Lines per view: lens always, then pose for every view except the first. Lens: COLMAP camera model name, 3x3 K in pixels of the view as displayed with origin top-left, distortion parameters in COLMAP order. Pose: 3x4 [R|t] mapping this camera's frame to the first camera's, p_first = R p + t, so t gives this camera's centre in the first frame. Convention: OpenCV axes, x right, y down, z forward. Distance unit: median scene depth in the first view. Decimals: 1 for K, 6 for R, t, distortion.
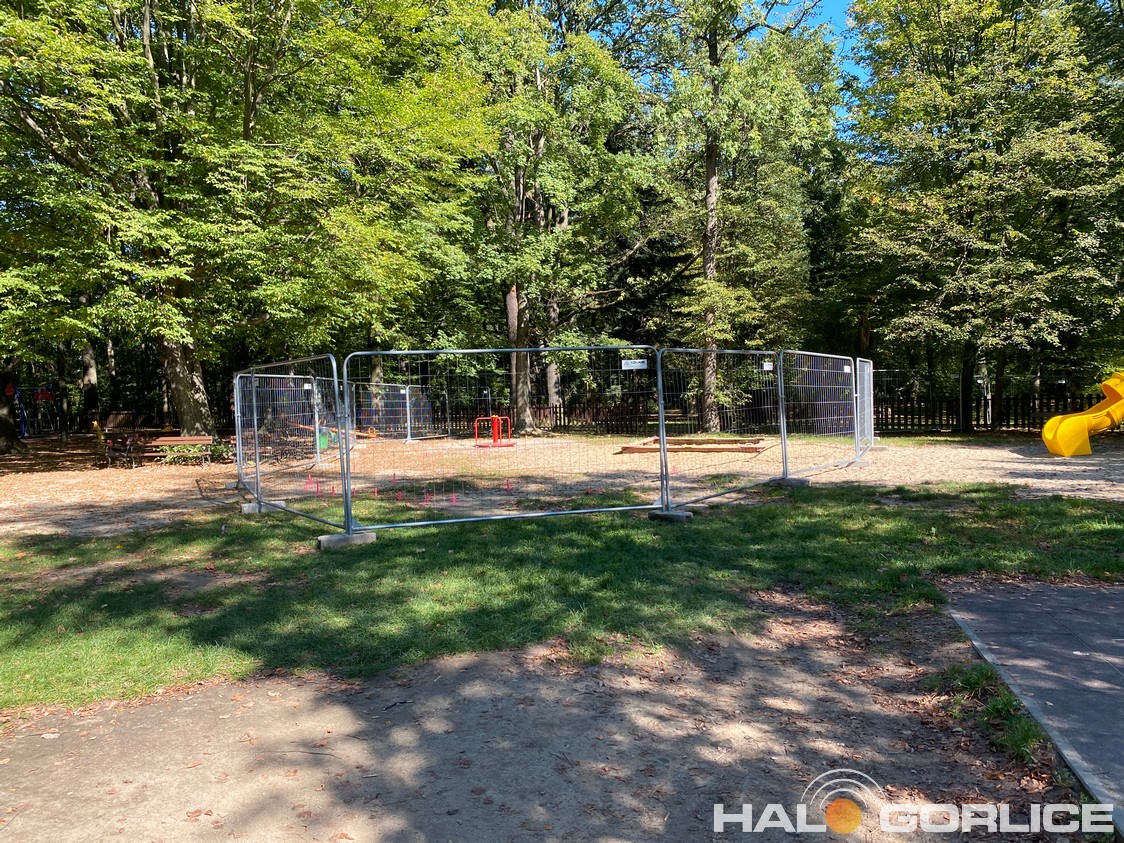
lens RADIAL K [[867.2, 0, 562.0], [0, 867.2, 421.5], [0, 0, 1]] dist [-0.000455, -0.000986]
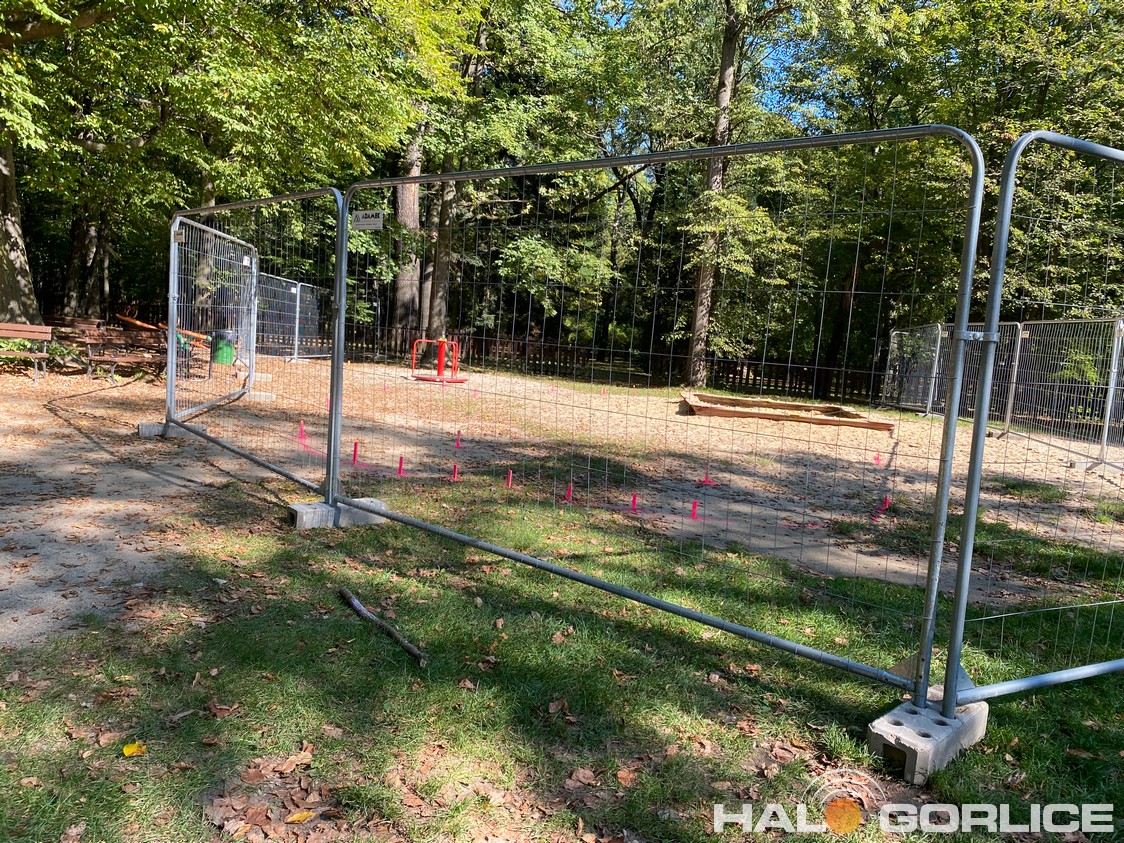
lens RADIAL K [[867.2, 0, 562.0], [0, 867.2, 421.5], [0, 0, 1]] dist [-0.000455, -0.000986]
pose [[0.961265, 0.080558, 0.263591, -0.202853], [-0.100483, 0.992943, 0.062981, 0.007978], [-0.256657, -0.087028, 0.962576, 0.316604]]
